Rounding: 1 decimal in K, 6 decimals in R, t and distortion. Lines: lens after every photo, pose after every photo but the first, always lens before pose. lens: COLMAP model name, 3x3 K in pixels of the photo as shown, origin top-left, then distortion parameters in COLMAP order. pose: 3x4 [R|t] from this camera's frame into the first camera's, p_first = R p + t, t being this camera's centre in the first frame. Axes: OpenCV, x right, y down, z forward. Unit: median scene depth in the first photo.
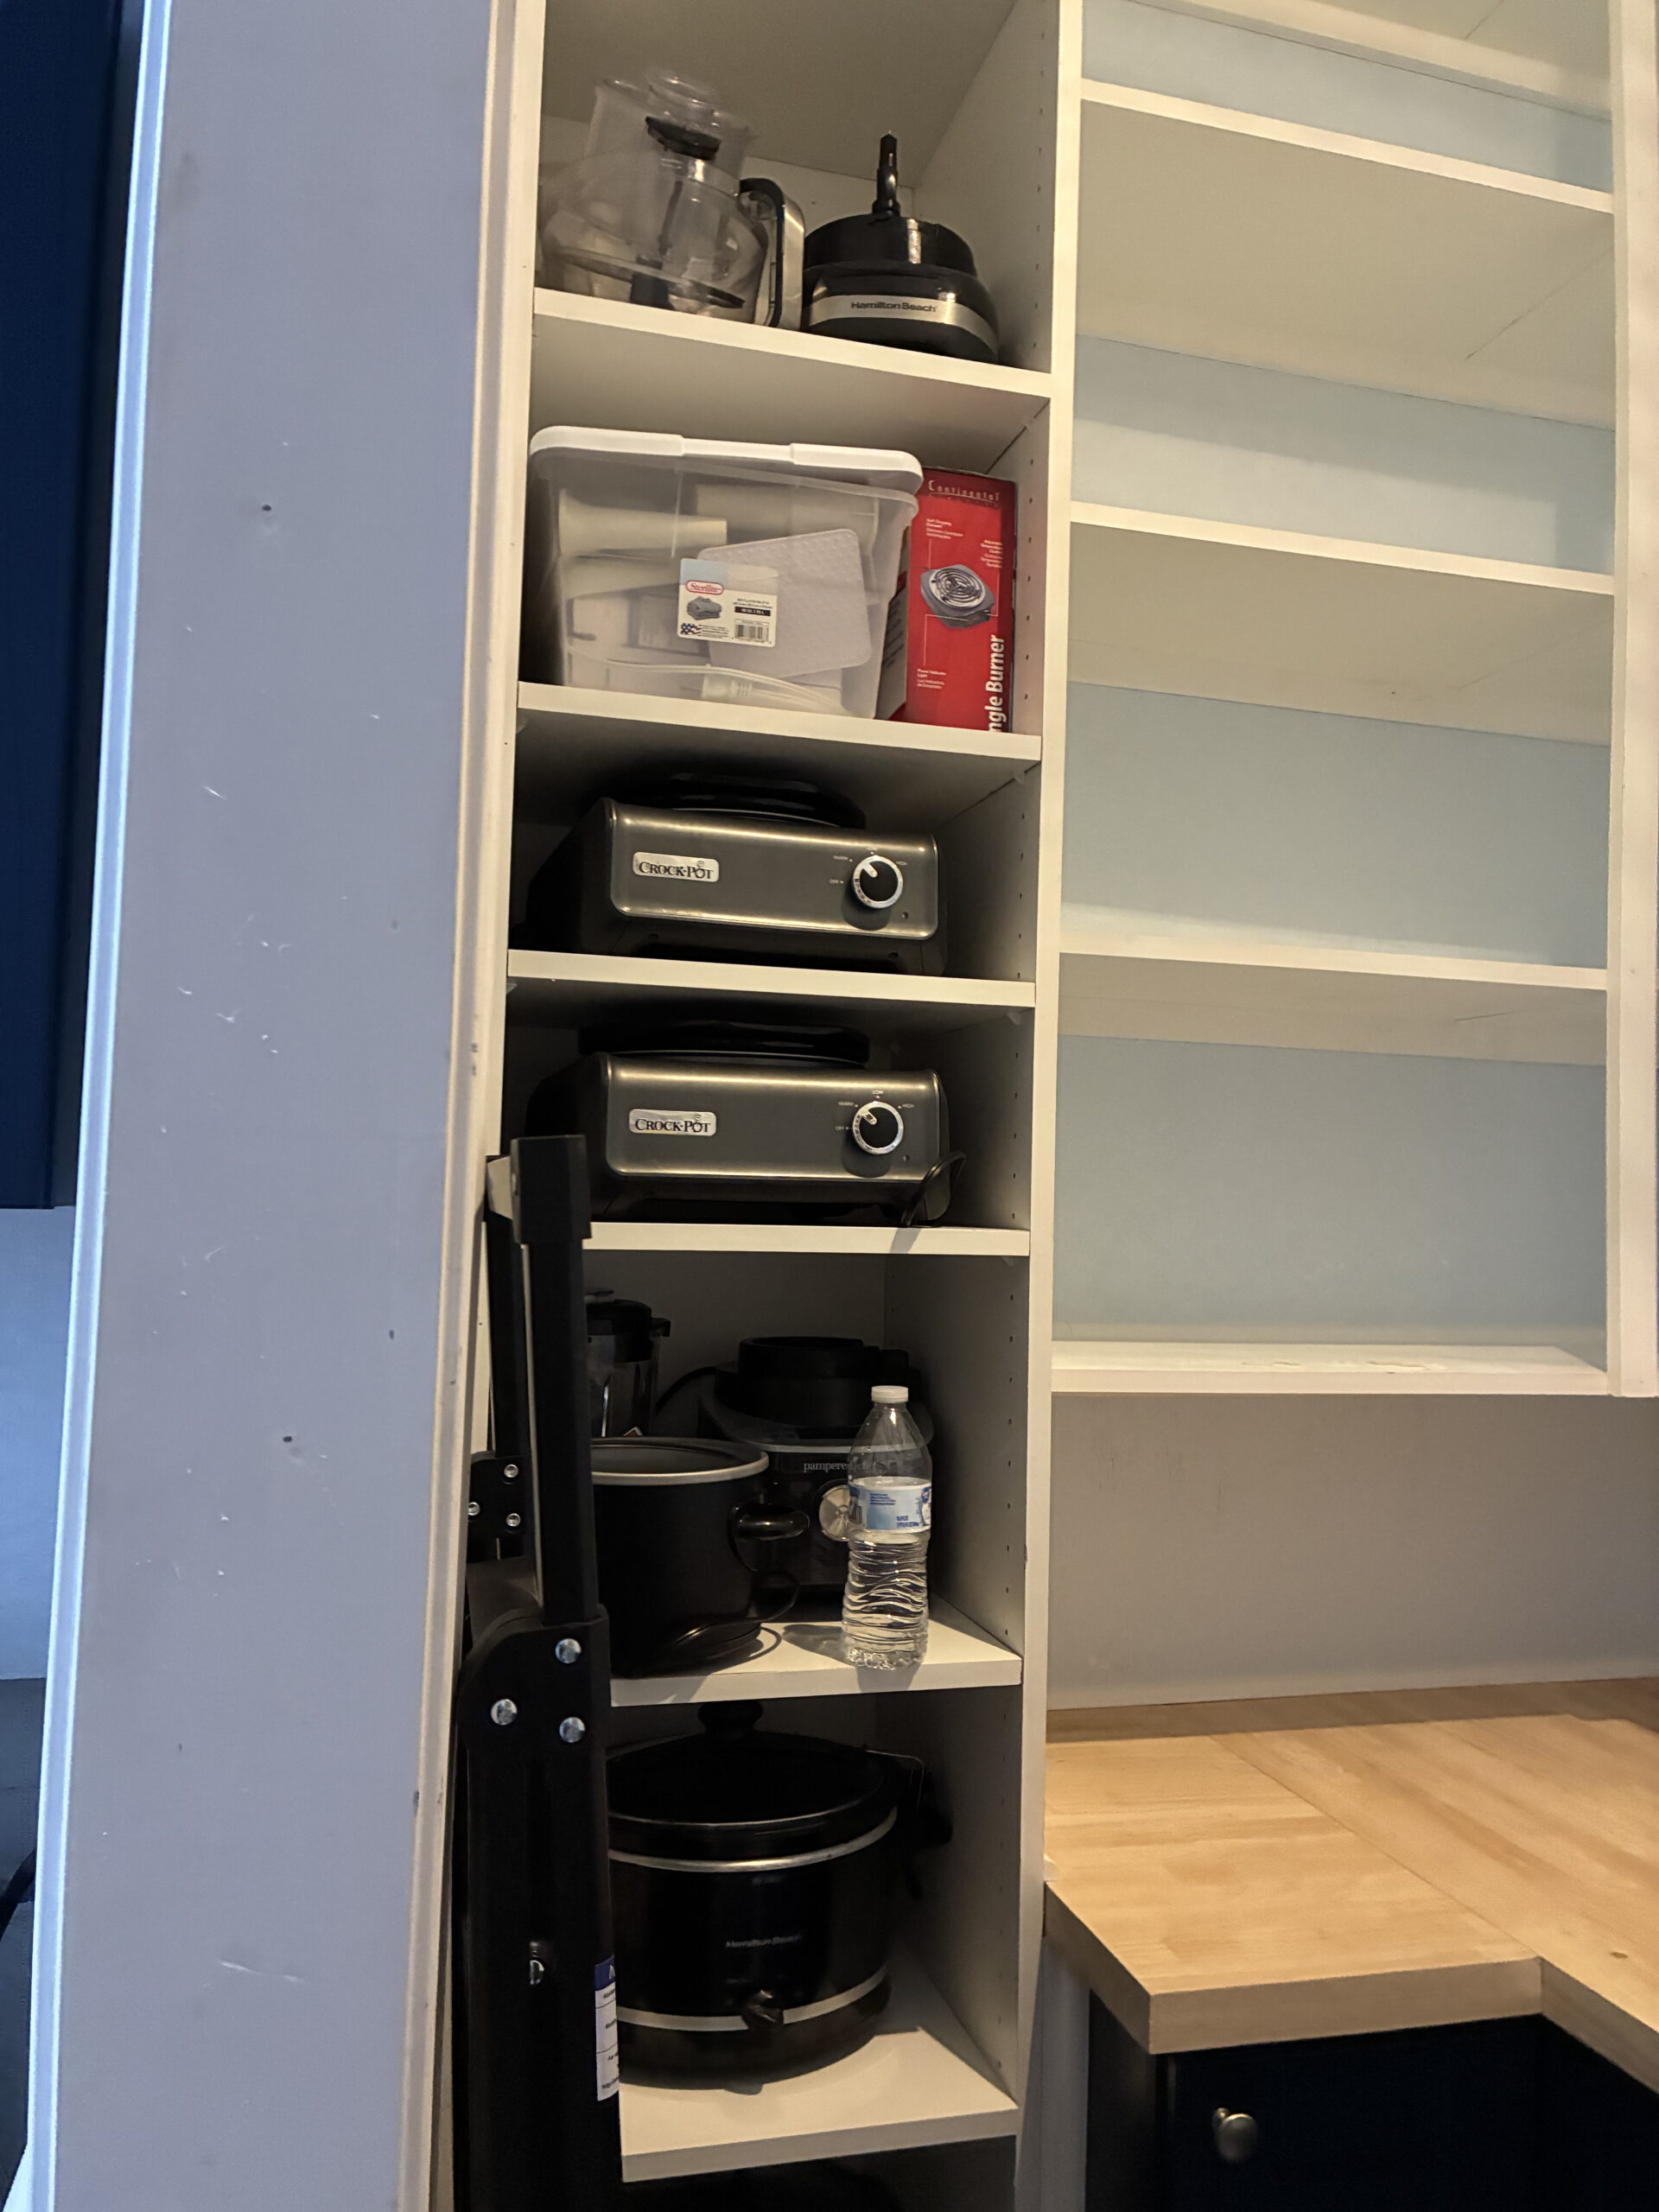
lens RADIAL K [[1701.6, 0, 829.5], [0, 1701.6, 1106.0], [0, 0, 1]] dist [0.099767, -0.116679]
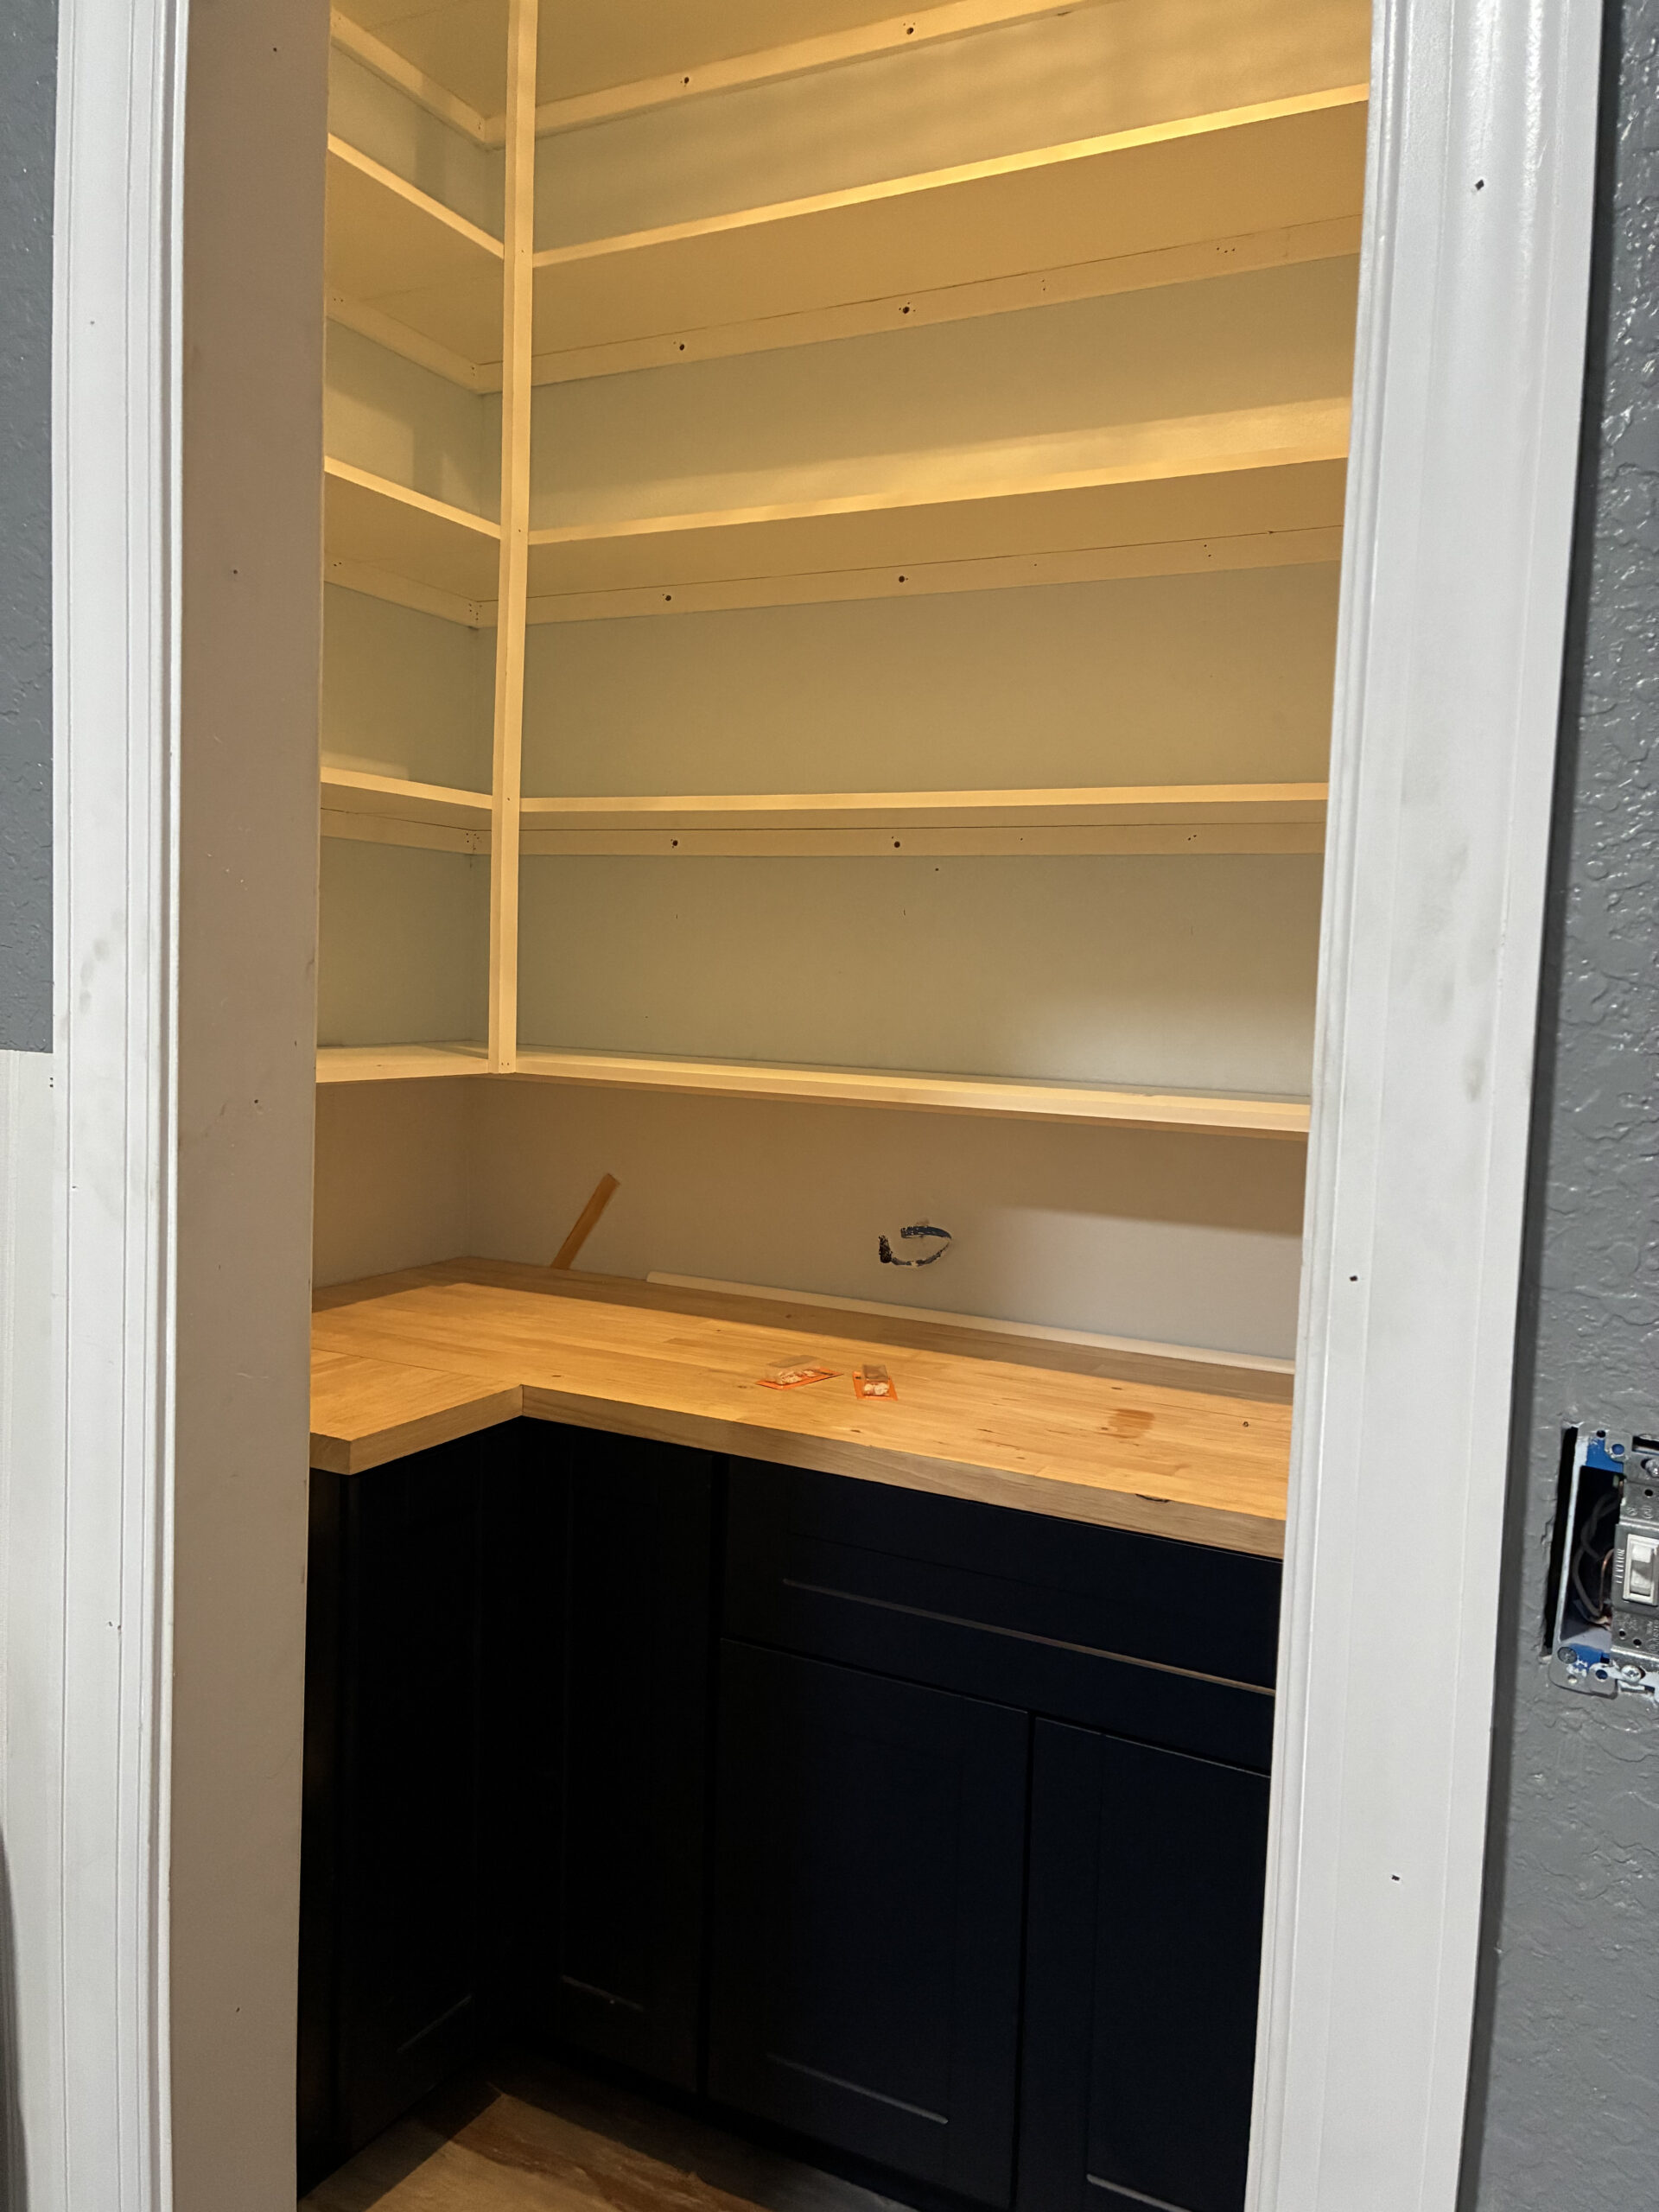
lens RADIAL K [[1701.6, 0, 829.5], [0, 1701.6, 1106.0], [0, 0, 1]] dist [0.099767, -0.116679]
pose [[0.678554, -0.063531, 0.731798, -0.472585], [-0.050639, 0.989837, 0.132887, -0.024579], [-0.732803, -0.127229, 0.668440, -0.259806]]
